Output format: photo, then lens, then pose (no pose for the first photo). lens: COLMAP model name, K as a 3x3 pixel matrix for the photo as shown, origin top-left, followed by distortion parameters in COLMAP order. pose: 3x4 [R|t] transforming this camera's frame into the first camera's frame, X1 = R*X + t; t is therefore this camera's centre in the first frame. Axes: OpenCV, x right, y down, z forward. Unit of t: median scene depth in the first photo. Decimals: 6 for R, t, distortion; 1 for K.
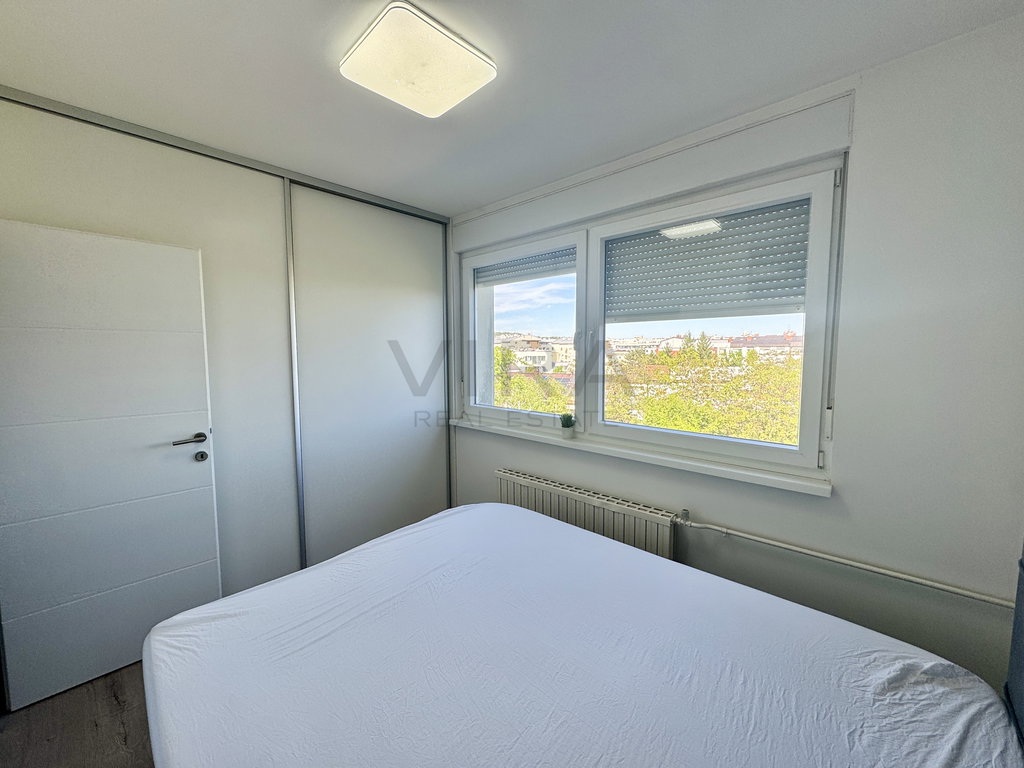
lens RADIAL K [[411.1, 0, 505.4], [0, 411.1, 387.5], [0, 0, 1]] dist [0.001454, 0.000211]
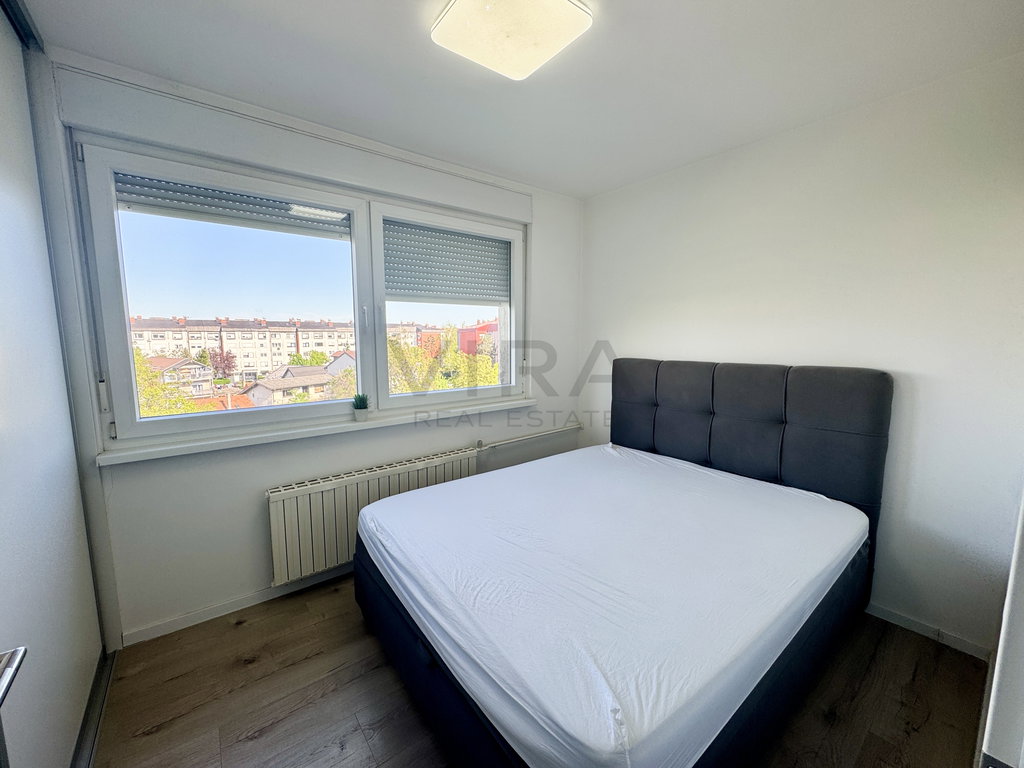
lens RADIAL K [[411.1, 0, 517.4], [0, 411.1, 383.9], [0, 0, 1]] dist [0.001454, 0.000211]
pose [[0.131017, -0.115526, 0.984626, -0.765820], [0.087806, 0.990636, 0.104548, -0.027054], [-0.987484, 0.072759, 0.139934, 0.552525]]
